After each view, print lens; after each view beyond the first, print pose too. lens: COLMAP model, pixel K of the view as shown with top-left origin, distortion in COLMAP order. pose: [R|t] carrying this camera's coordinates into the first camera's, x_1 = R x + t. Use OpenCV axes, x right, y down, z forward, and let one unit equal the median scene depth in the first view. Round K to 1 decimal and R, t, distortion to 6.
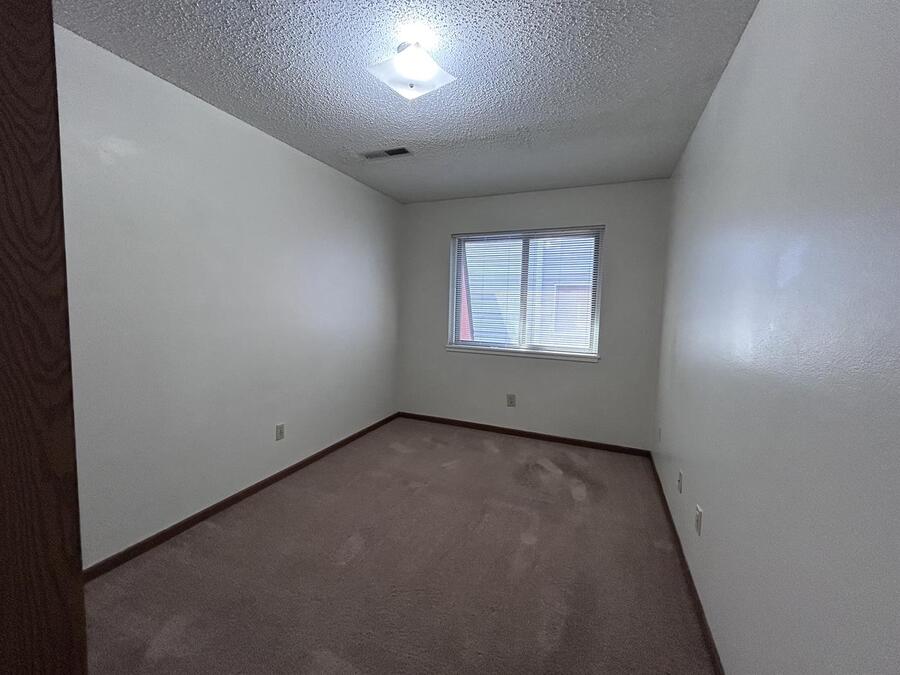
lens RADIAL K [[362.1, 0, 455.0], [0, 362.1, 335.9], [0, 0, 1]] dist [-0.002185, 0.000132]
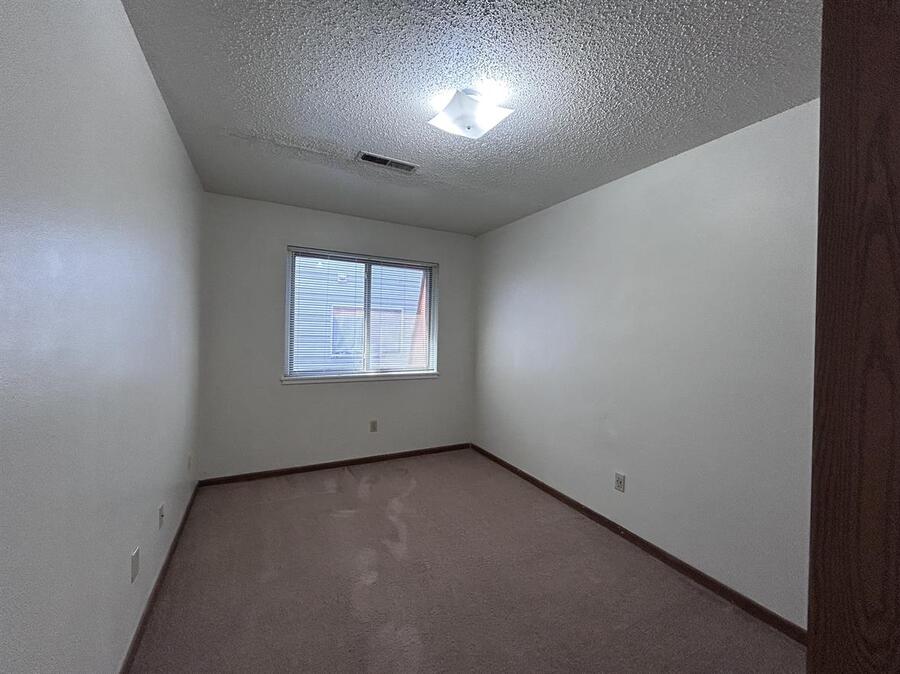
lens RADIAL K [[362.1, 0, 446.0], [0, 362.1, 337.0], [0, 0, 1]] dist [-0.002185, 0.000132]
pose [[0.648086, -0.023729, 0.761197, -0.442085], [0.057908, 0.998156, -0.018187, -0.033263], [-0.759362, 0.055866, 0.648265, 0.198534]]
